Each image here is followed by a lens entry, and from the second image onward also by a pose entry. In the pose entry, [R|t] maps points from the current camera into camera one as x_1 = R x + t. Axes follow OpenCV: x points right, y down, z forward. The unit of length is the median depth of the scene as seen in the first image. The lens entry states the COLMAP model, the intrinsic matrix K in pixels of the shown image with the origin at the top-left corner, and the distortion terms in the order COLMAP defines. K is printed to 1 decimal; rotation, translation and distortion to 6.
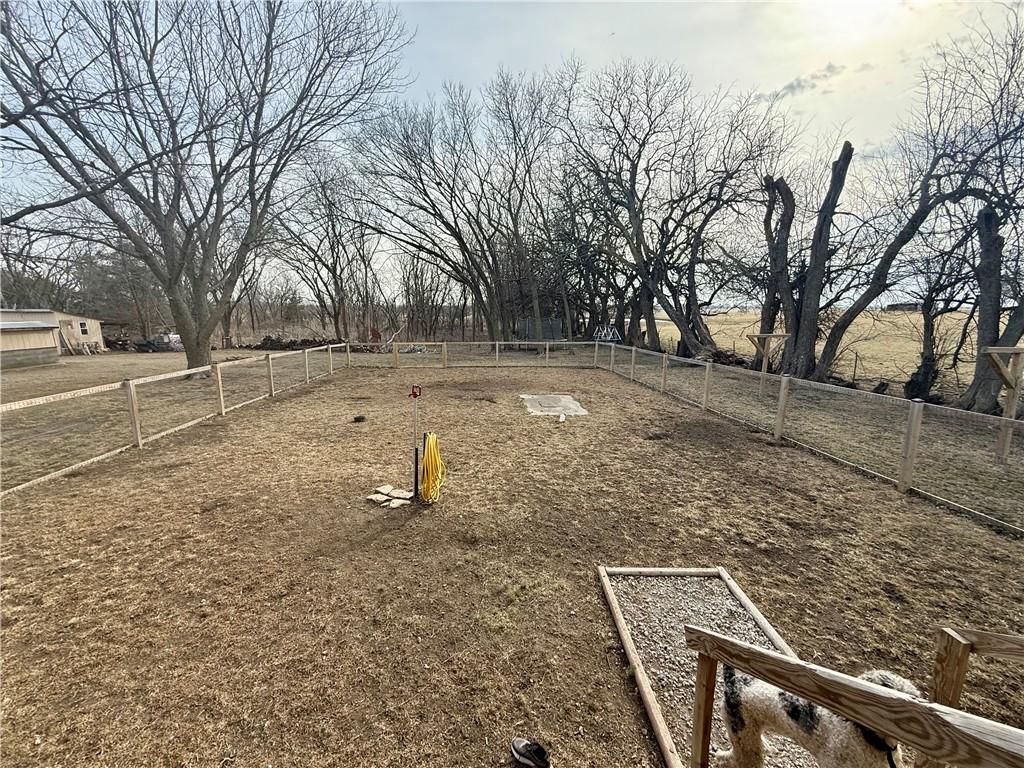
lens RADIAL K [[411.0, 0, 503.5], [0, 411.0, 387.2], [0, 0, 1]] dist [0.011311, -0.000373]
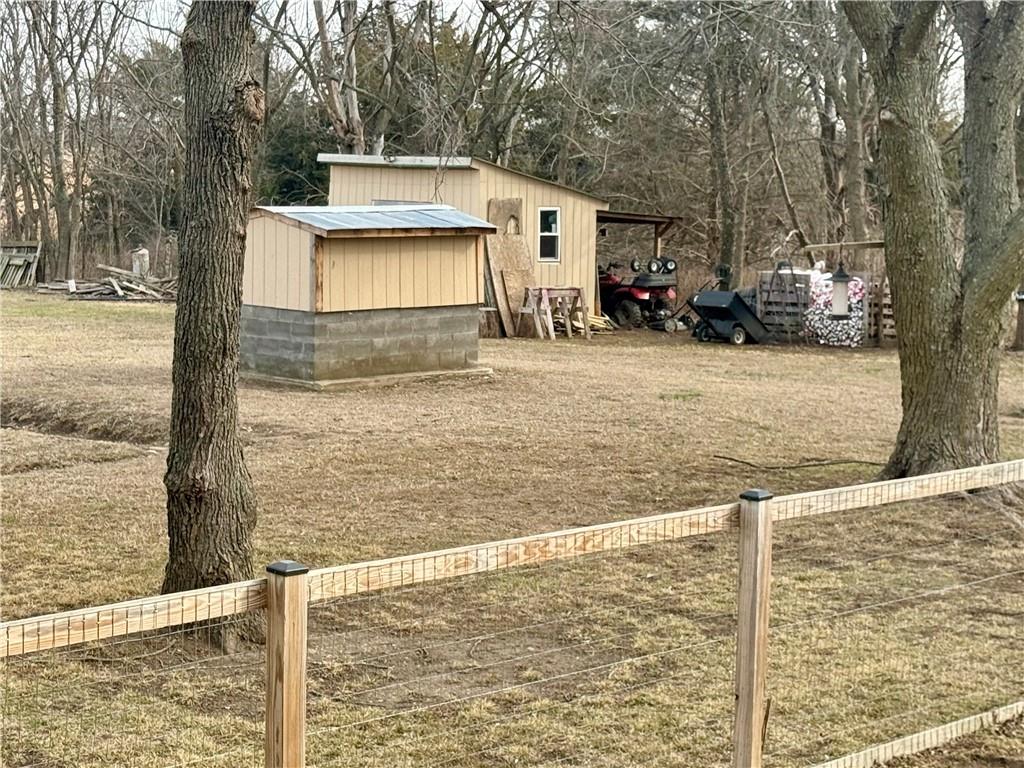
lens RADIAL K [[2260.6, 0, 511.1], [0, 2260.6, 380.7], [0, 0, 1]] dist [-0.032136, 0.000000]
pose [[0.706636, 0.079960, -0.703045, -0.099598], [-0.142279, 0.989357, -0.030483, -0.014297], [0.693125, 0.121569, 0.710492, 0.039276]]
